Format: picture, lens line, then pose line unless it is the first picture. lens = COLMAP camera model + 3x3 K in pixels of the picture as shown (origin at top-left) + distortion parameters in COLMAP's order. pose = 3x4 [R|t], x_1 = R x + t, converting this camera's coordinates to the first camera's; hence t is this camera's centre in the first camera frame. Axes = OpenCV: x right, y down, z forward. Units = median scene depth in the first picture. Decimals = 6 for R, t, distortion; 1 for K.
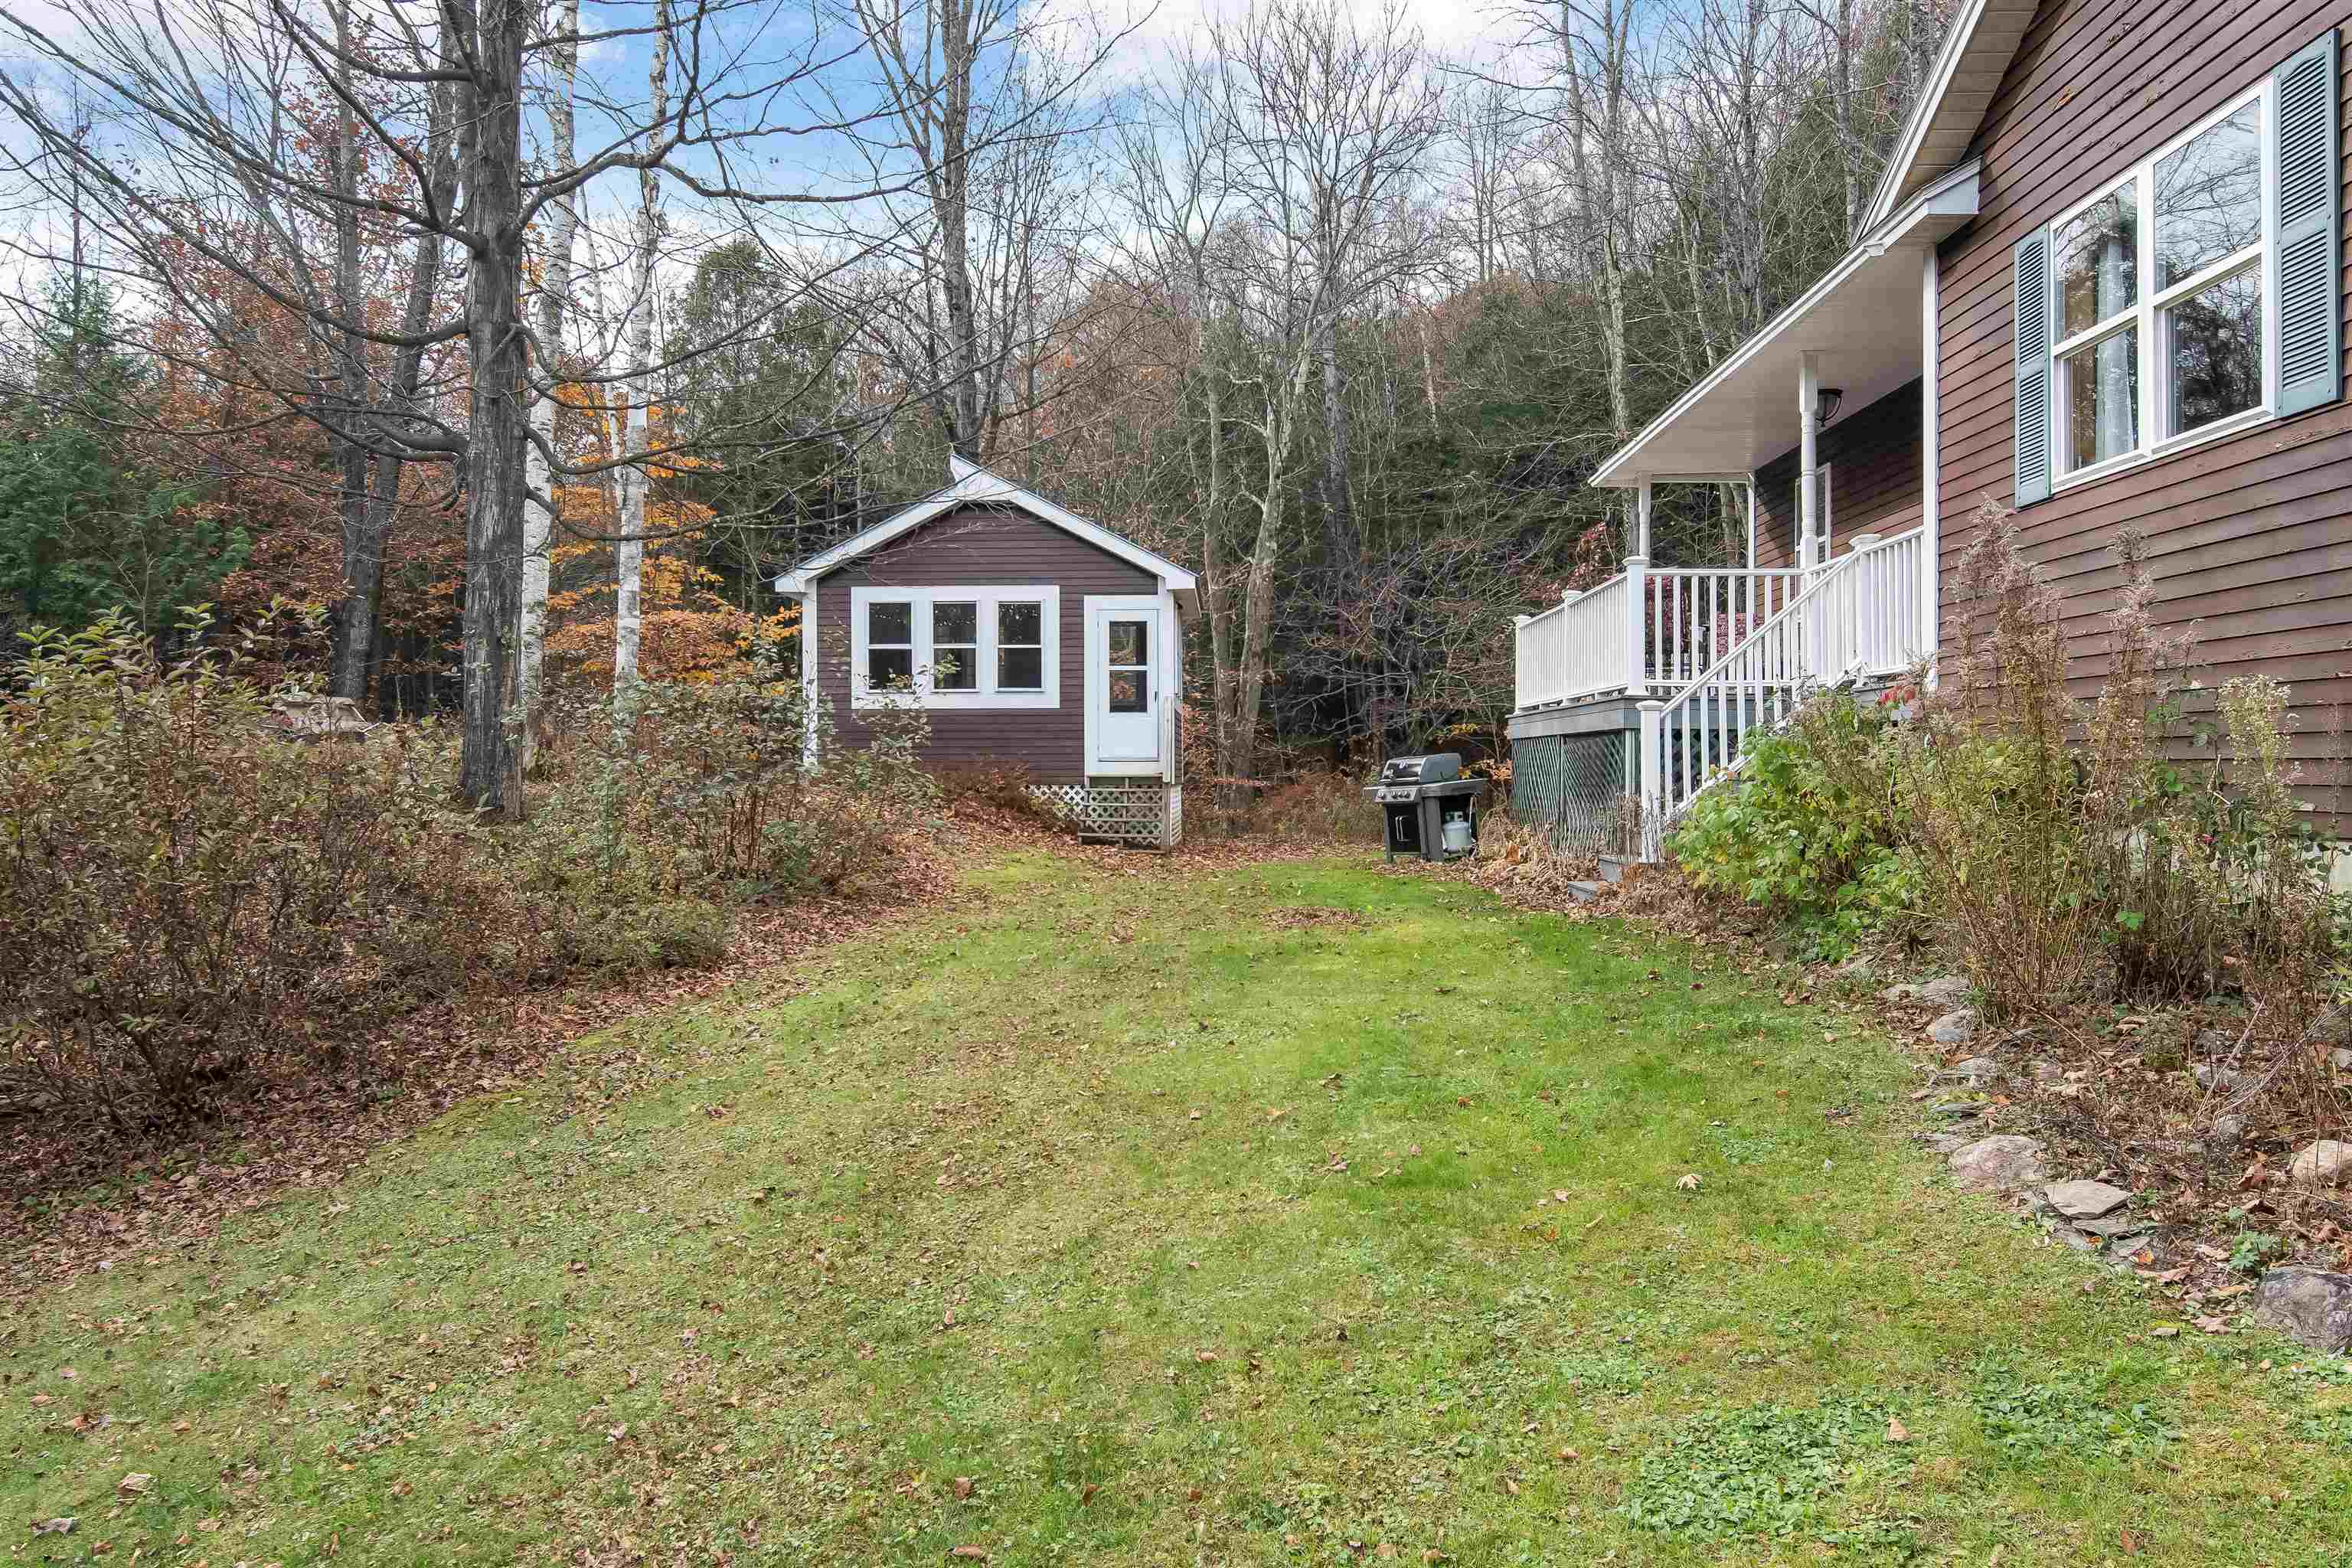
lens RADIAL K [[1711.5, 0, 1176.9], [0, 1711.5, 776.3], [0, 0, 1]] dist [-0.002649, -0.000167]
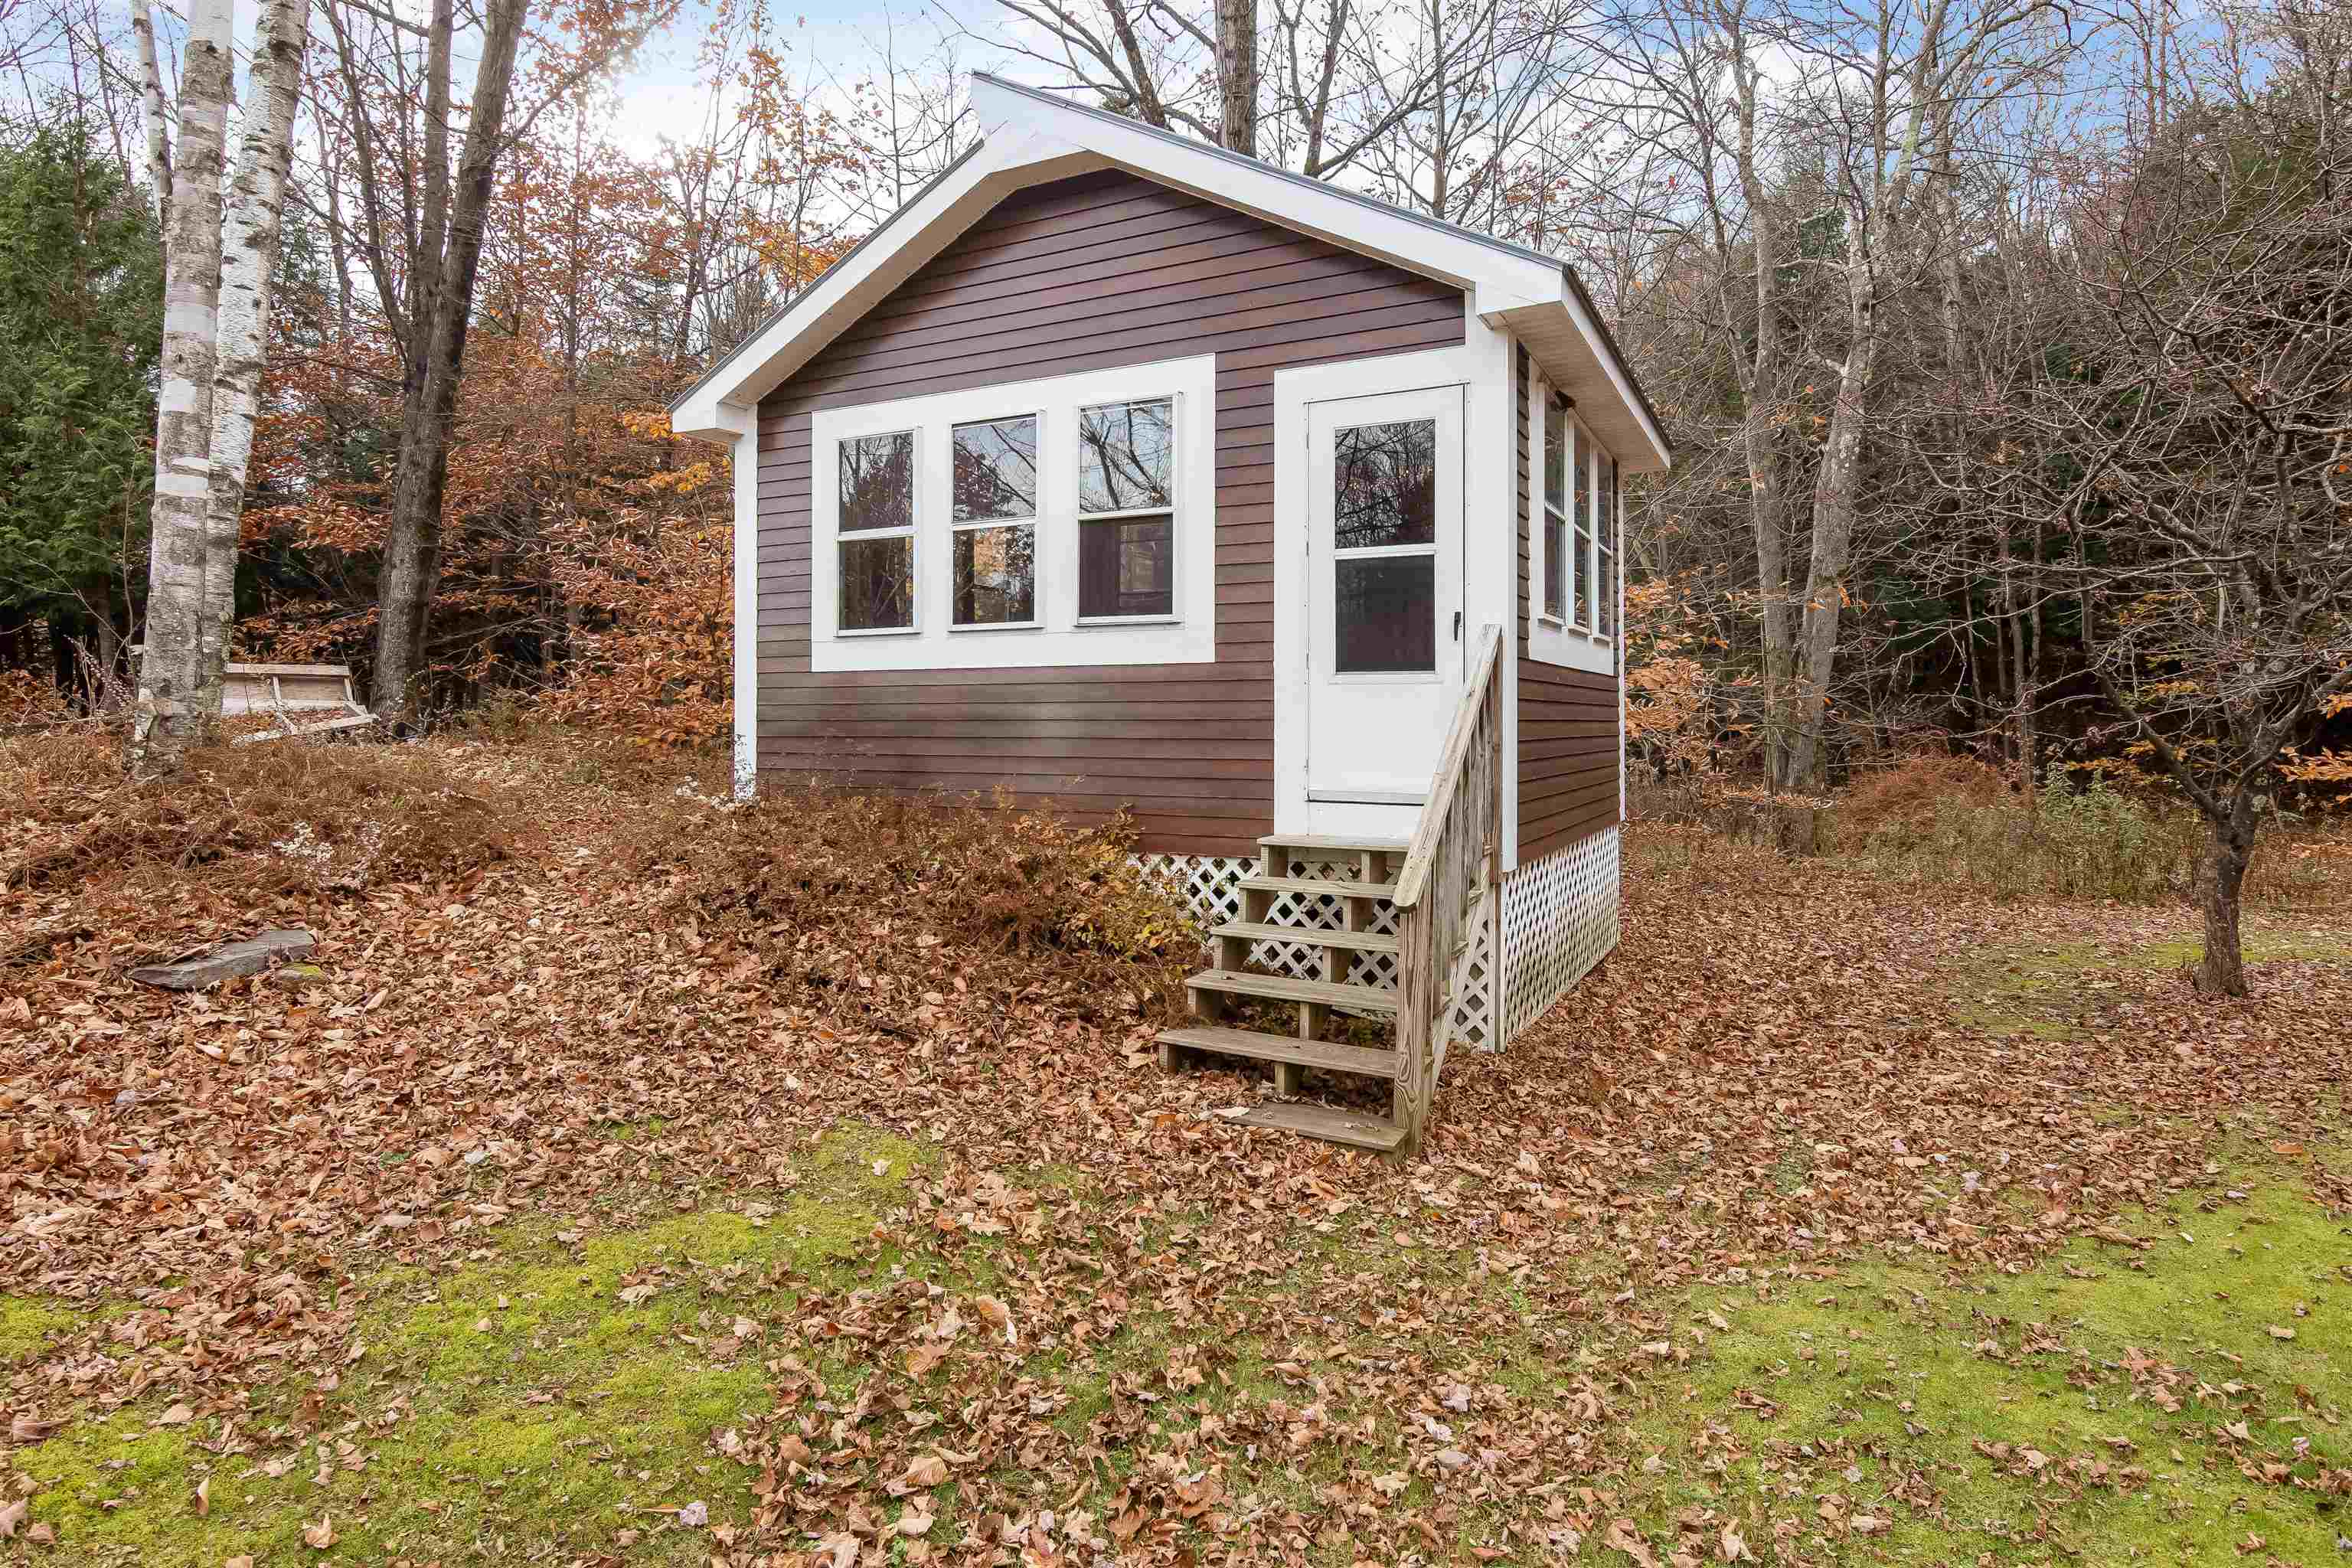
lens RADIAL K [[1284.0, 0, 1148.0], [0, 1284.0, 735.3], [0, 0, 1]] dist [0.002846, -0.000050]
pose [[0.897464, 0.000890, -0.441086, 0.048224], [0.000510, 0.999995, 0.003057, -0.024235], [0.441087, -0.002969, 0.897459, 0.727845]]
